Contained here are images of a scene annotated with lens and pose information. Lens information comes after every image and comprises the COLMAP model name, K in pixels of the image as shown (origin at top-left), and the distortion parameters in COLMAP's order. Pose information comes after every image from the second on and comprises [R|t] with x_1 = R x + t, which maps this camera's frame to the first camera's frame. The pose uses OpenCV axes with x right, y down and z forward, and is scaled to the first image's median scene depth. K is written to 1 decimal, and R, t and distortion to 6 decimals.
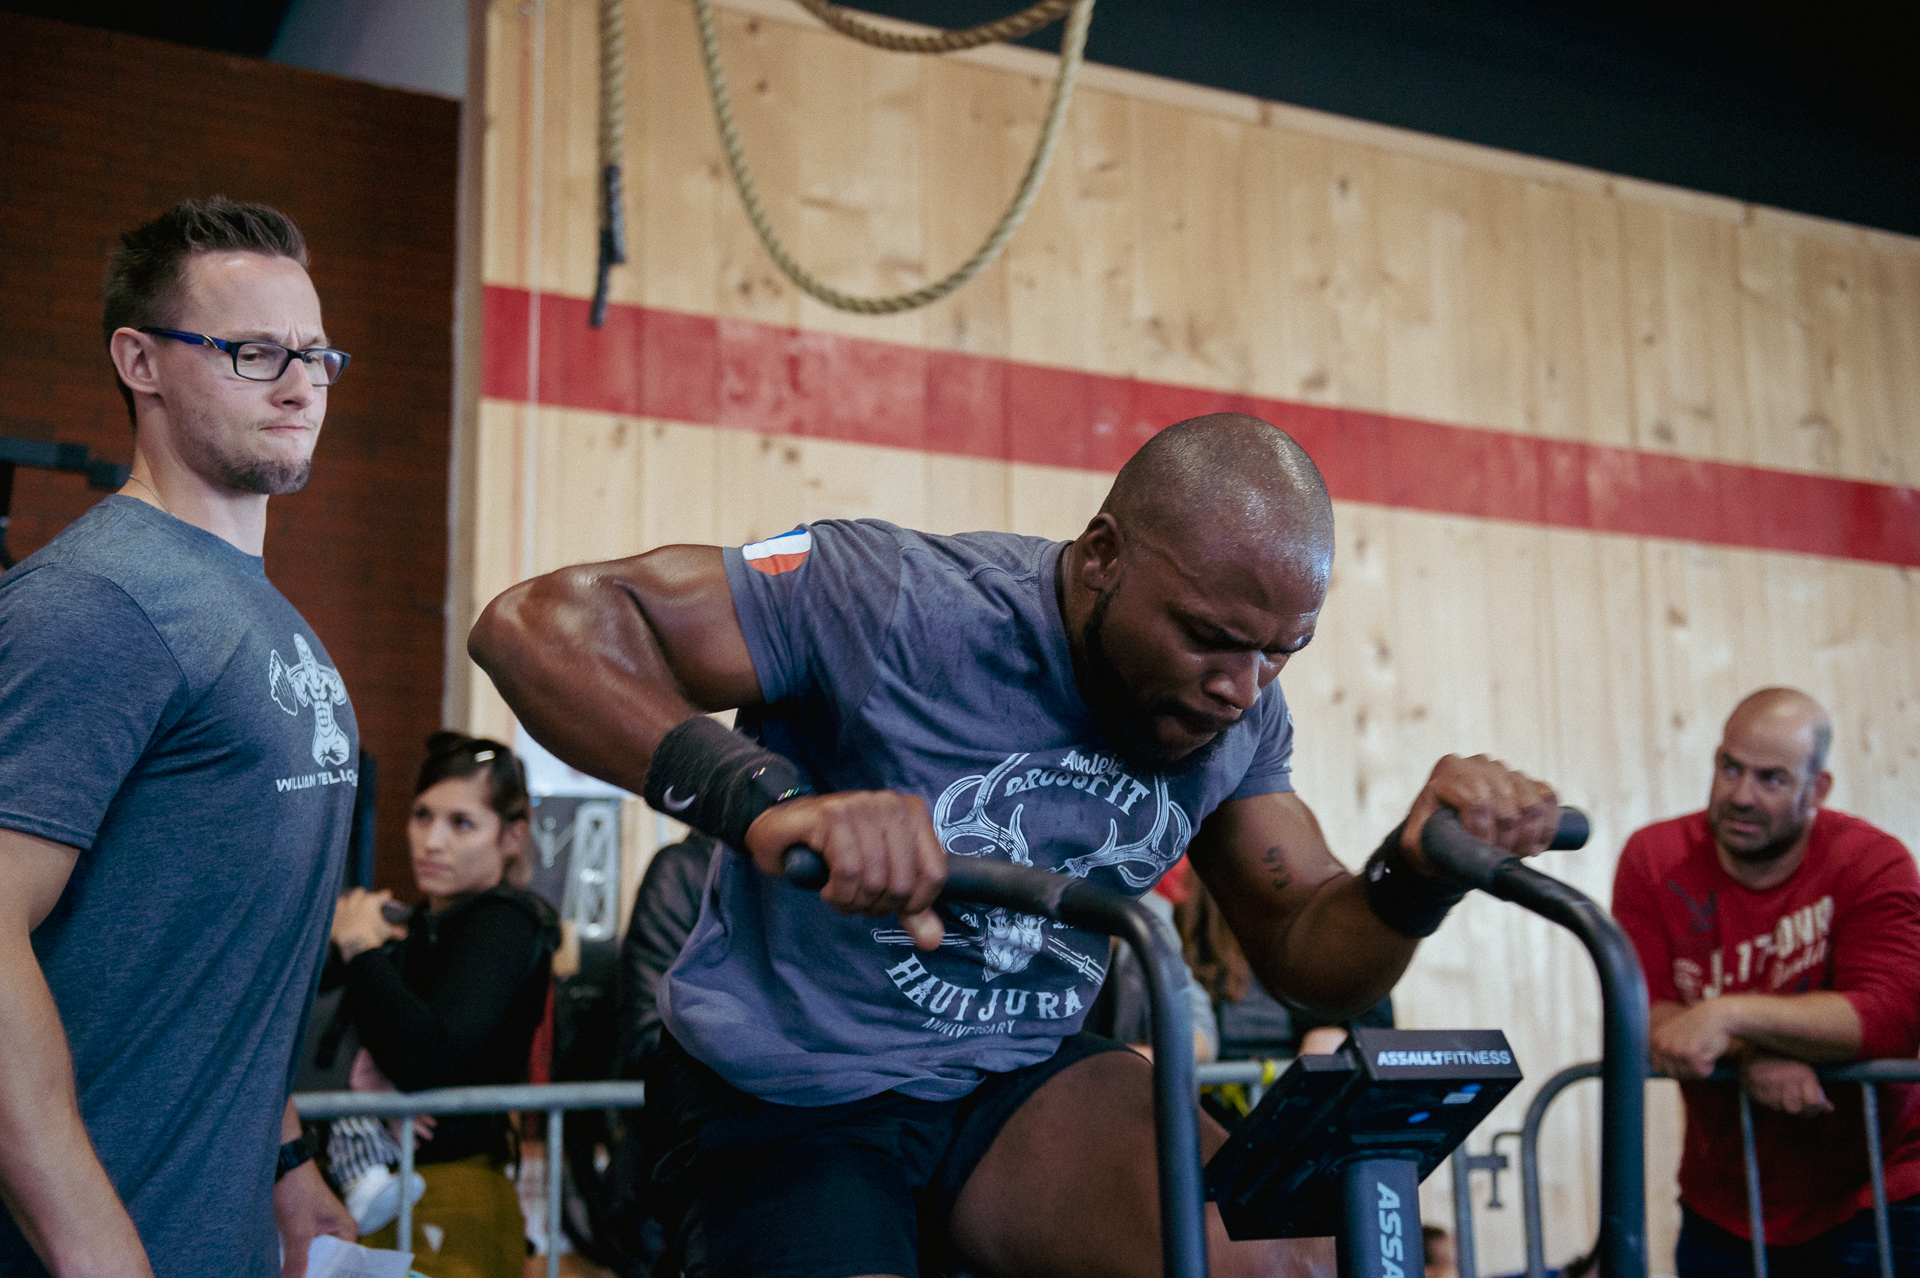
lens RADIAL K [[2262.2, 0, 914.8], [0, 2262.2, 648.5], [0, 0, 1]] dist [0.028219, 0.067999]
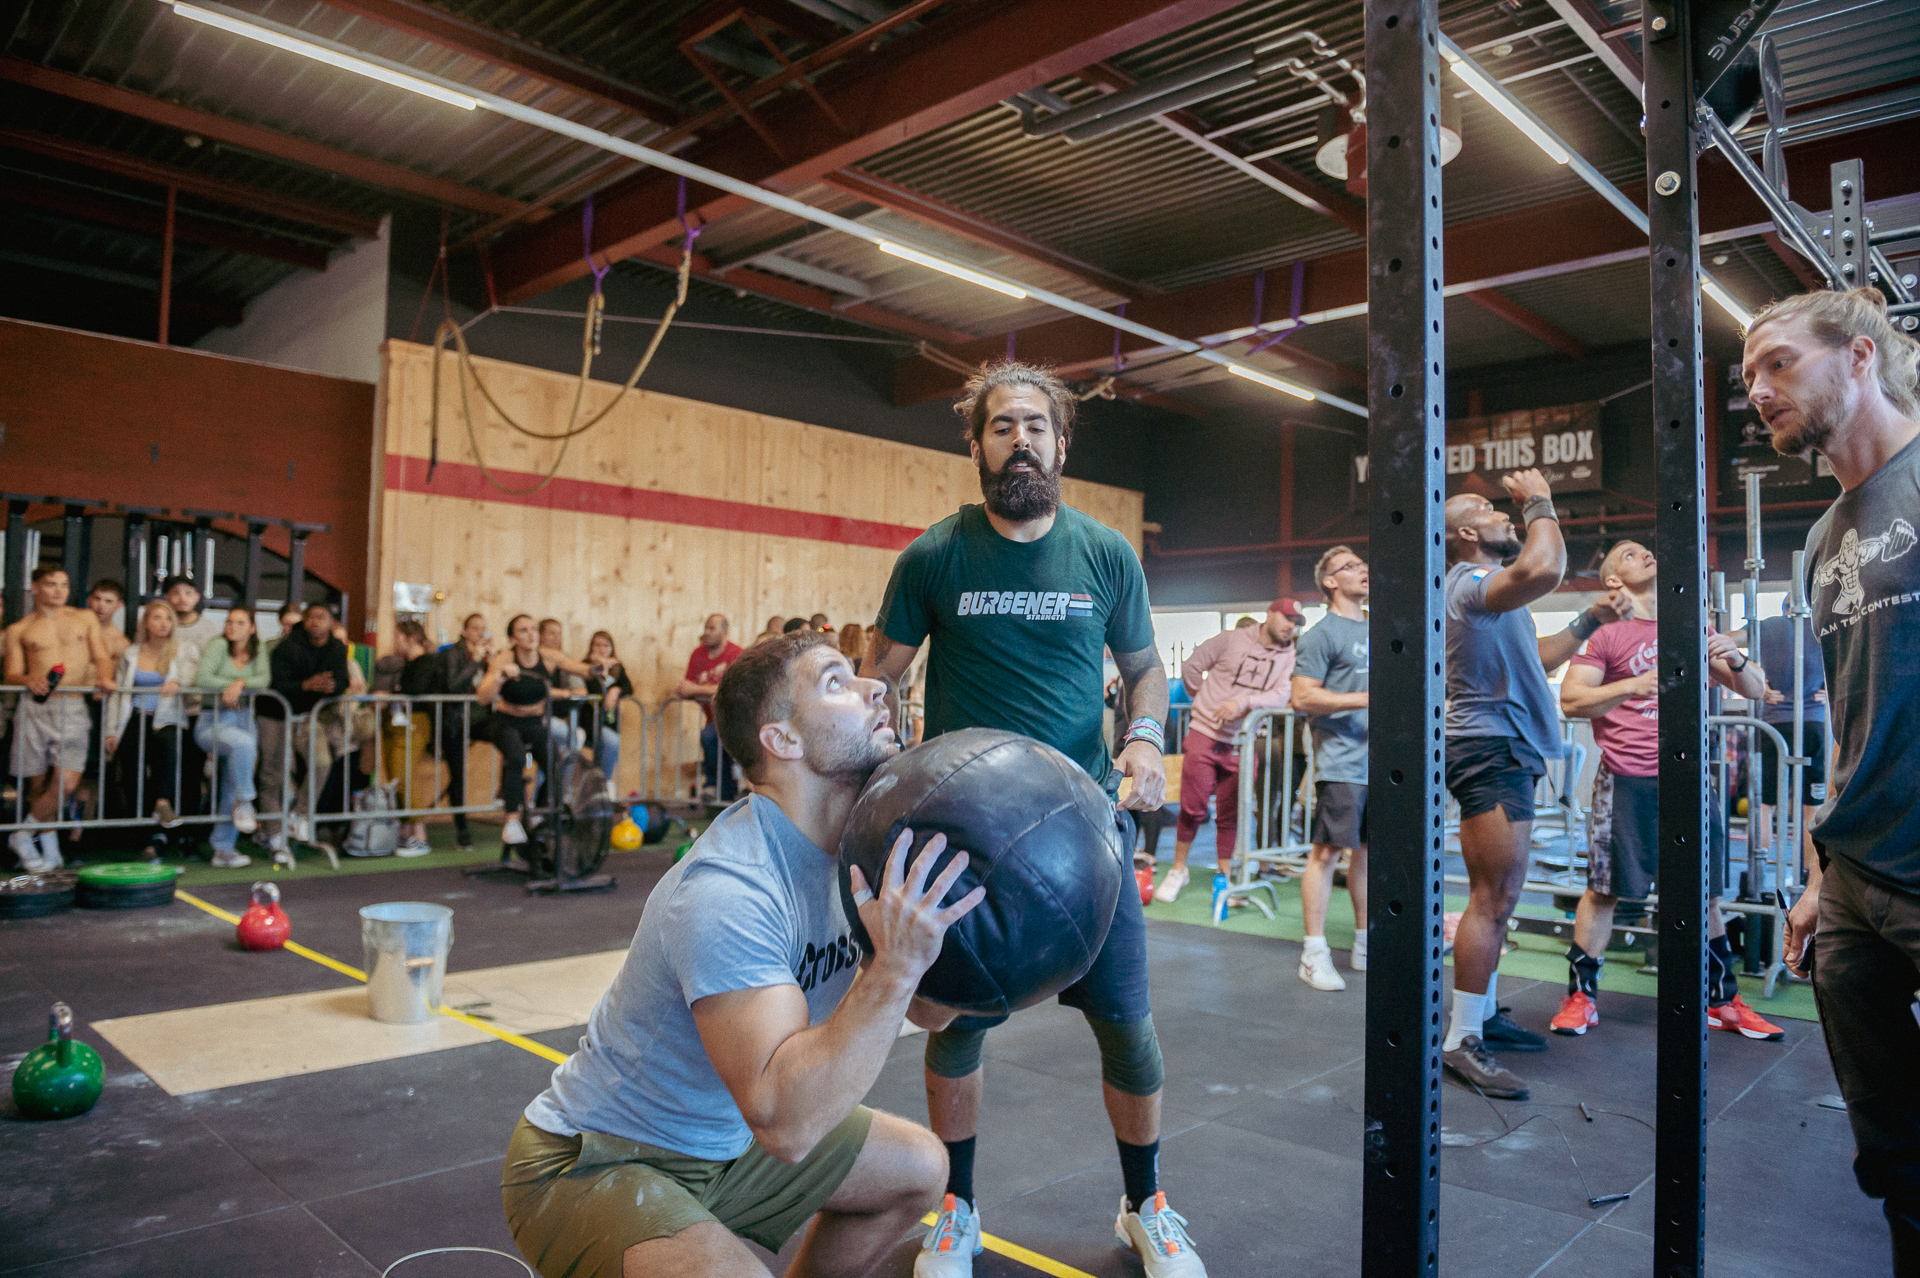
lens RADIAL K [[1371.1, 0, 965.2], [0, 1371.1, 607.3], [0, 0, 1]] dist [0.001827, -0.000611]
pose [[0.940890, 0.049448, 0.335083, -0.052278], [-0.088364, 0.990862, 0.101900, -0.197886], [-0.326982, -0.125486, 0.936662, -1.055201]]
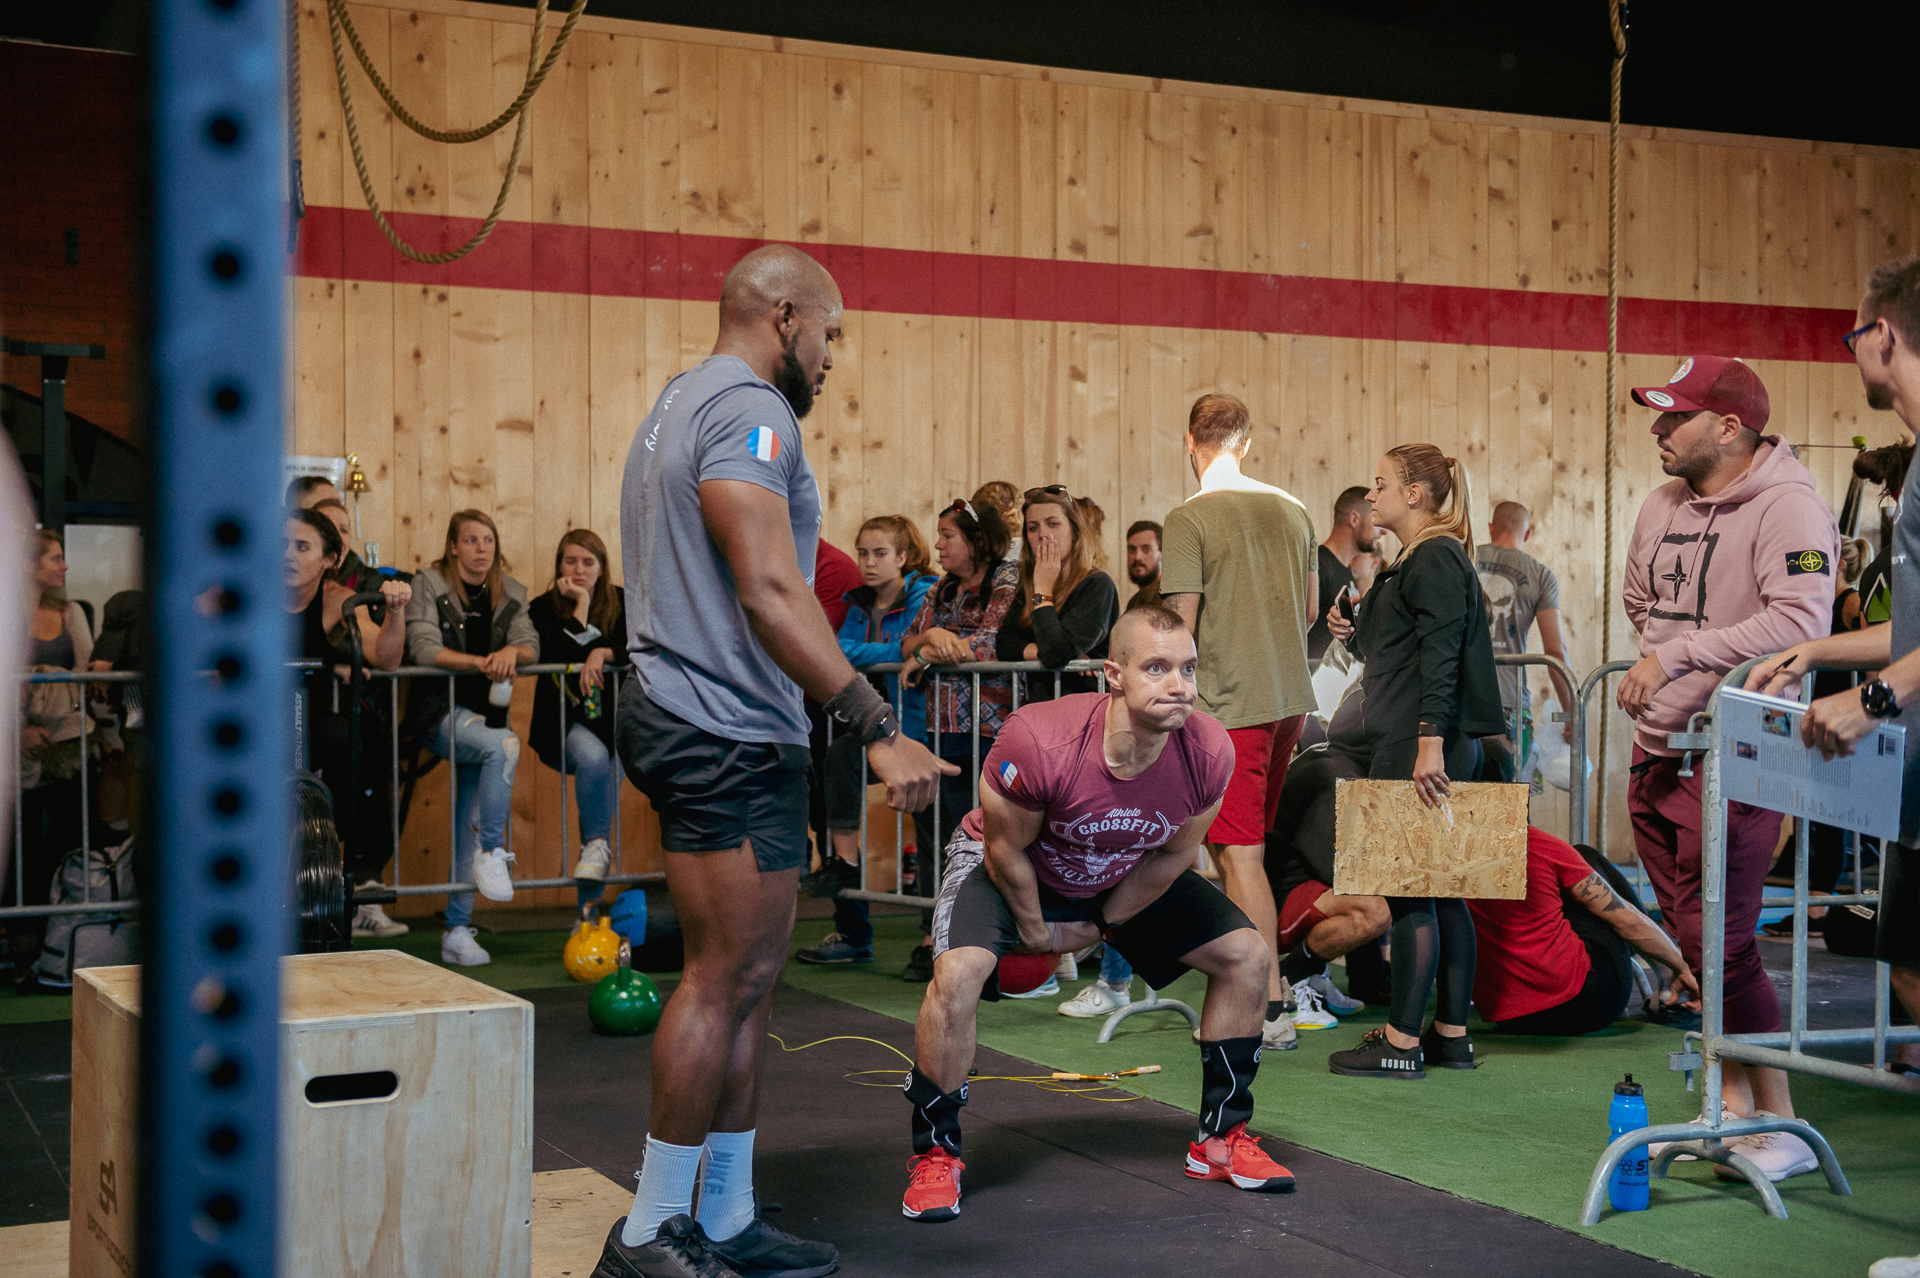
lens RADIAL K [[2655.9, 0, 960.0], [0, 2655.9, 639.0], [0, 0, 1]] dist [0.154272, -0.059175]
pose [[0.999574, 0.009227, -0.027700, 0.364785], [-0.004276, 0.984780, 0.173755, -0.174482], [0.028882, -0.173562, 0.984399, -0.913261]]
